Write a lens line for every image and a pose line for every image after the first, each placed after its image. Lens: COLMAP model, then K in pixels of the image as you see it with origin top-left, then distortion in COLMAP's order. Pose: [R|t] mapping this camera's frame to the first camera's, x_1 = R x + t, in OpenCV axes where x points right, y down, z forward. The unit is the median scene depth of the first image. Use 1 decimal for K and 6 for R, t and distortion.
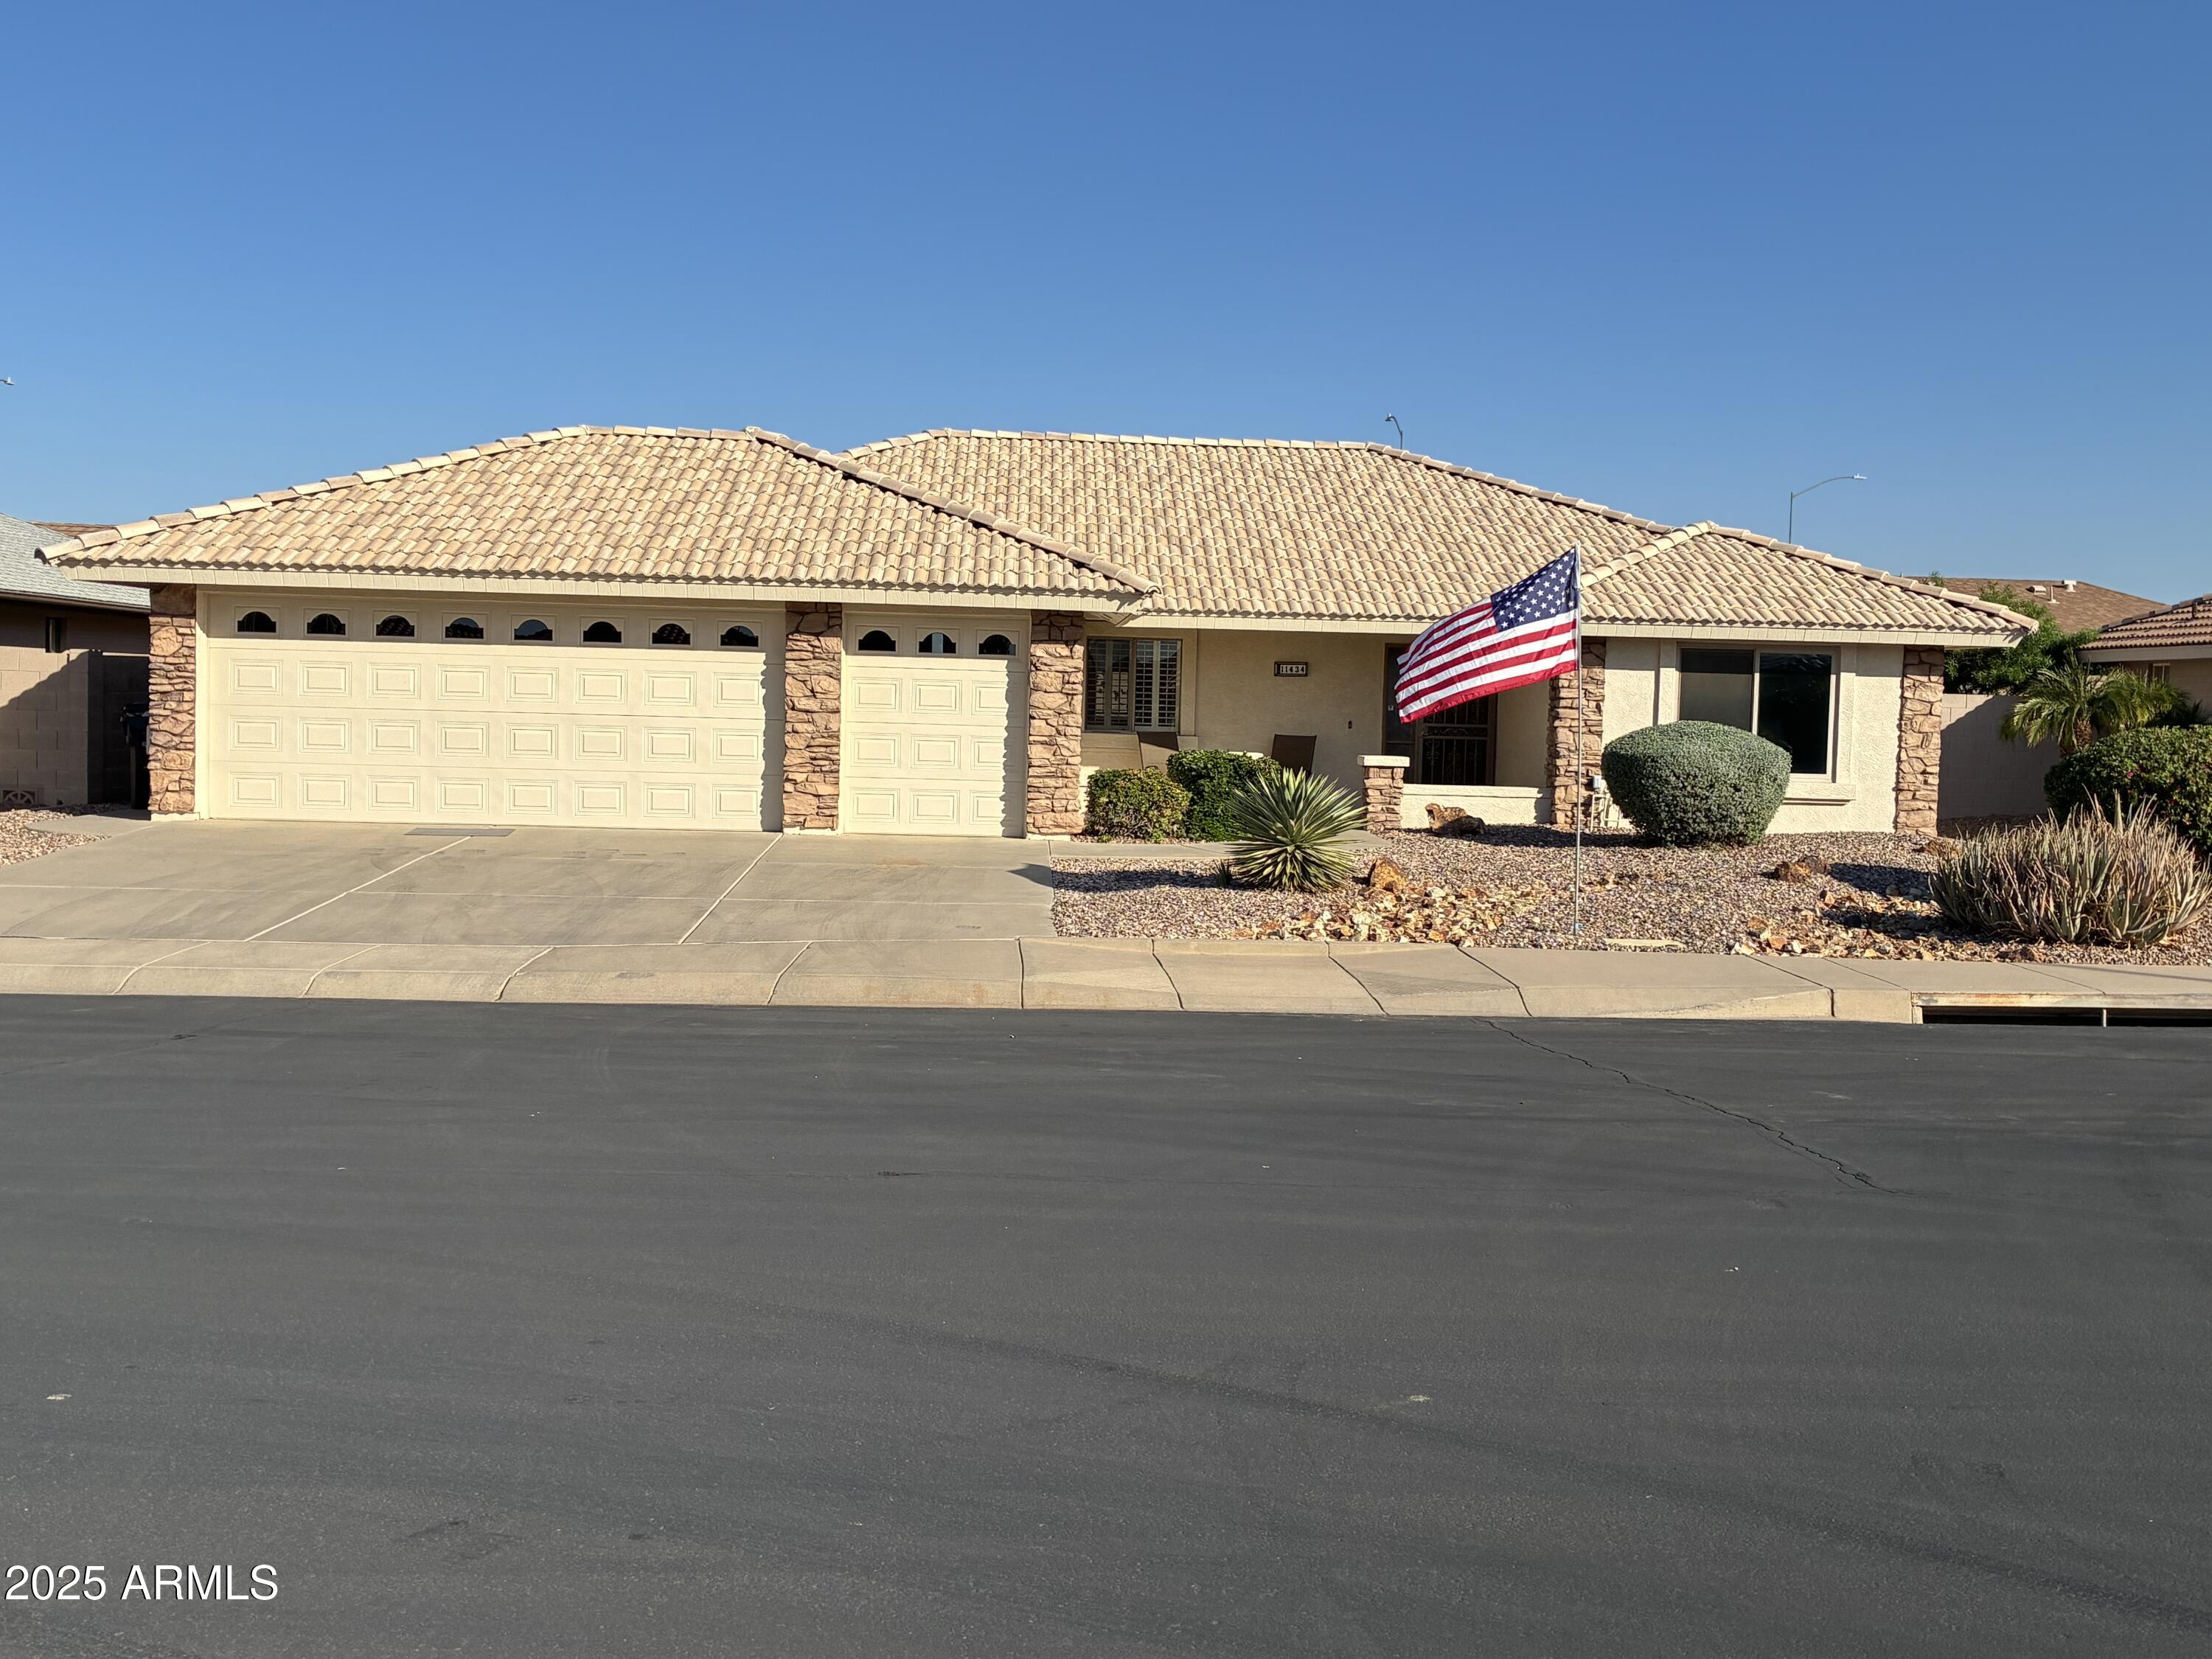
lens RADIAL K [[2260.3, 0, 1116.3], [0, 2260.3, 803.4], [0, 0, 1]] dist [0.132485, -0.259710]
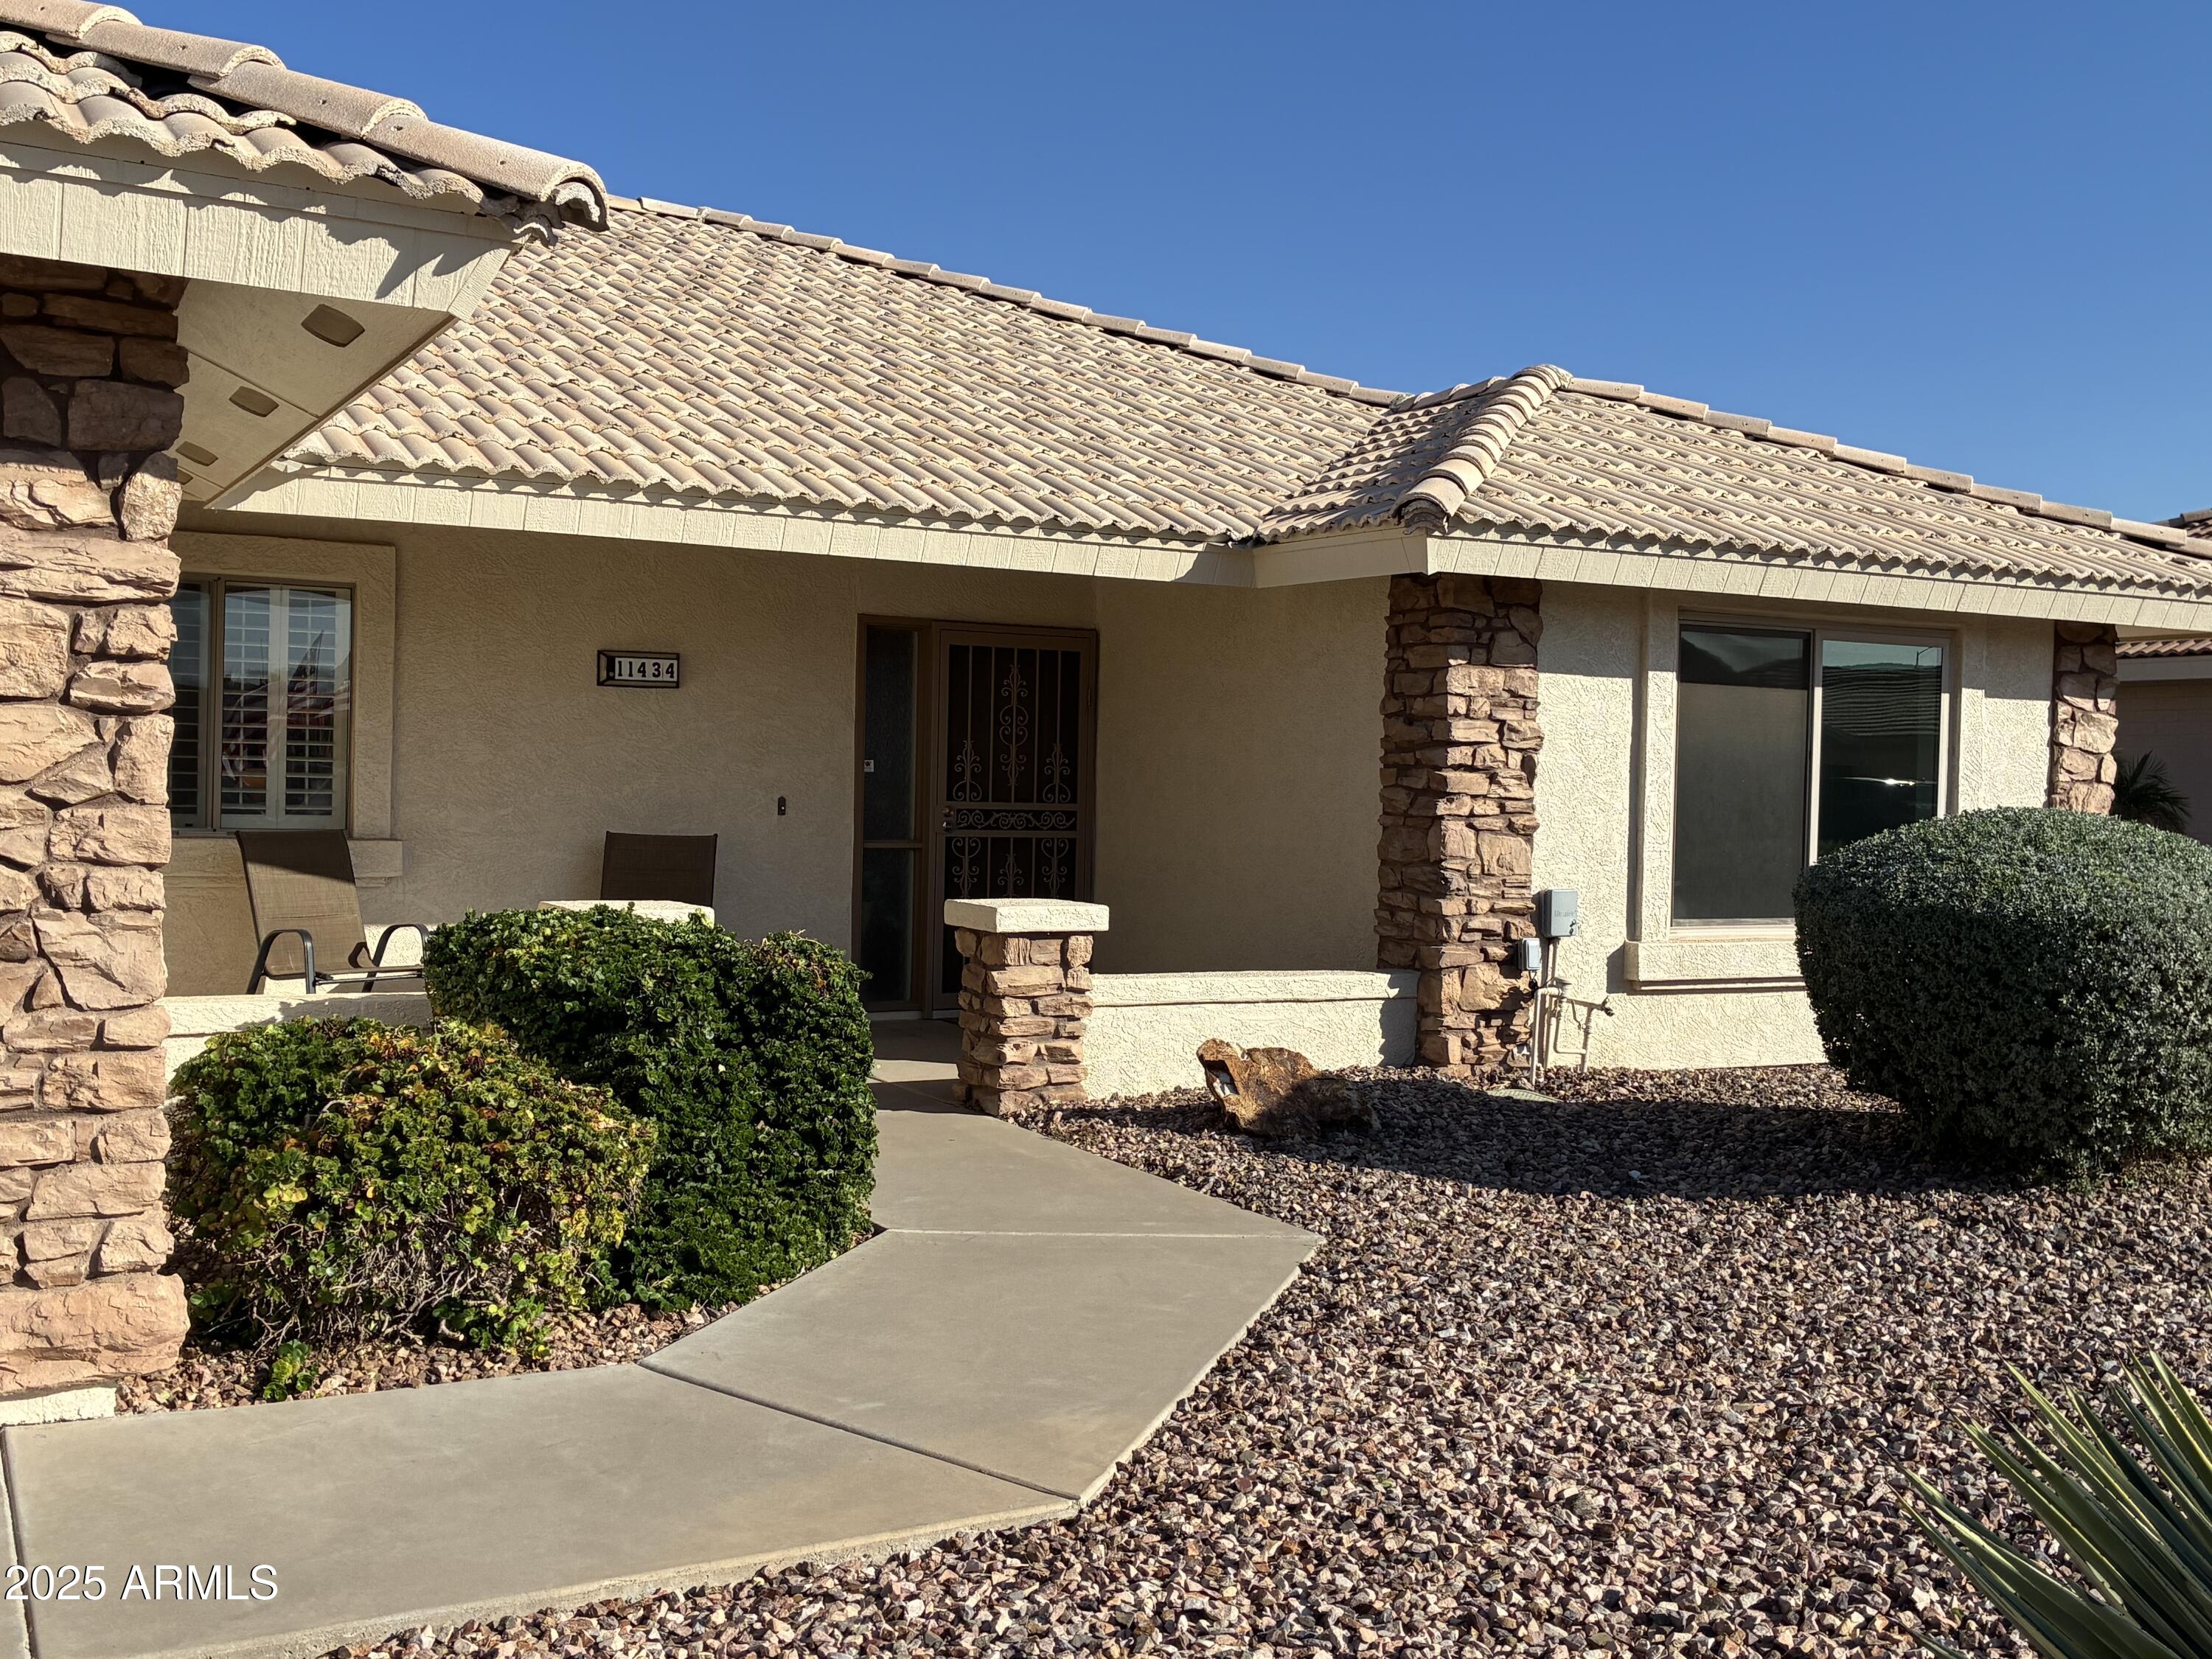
lens RADIAL K [[2260.3, 0, 1116.3], [0, 2260.3, 803.4], [0, 0, 1]] dist [0.132485, -0.259710]
pose [[0.900617, -0.008843, 0.434523, -0.028963], [0.018605, 0.999661, -0.018218, -0.034066], [-0.434214, 0.024492, 0.900477, 0.768493]]
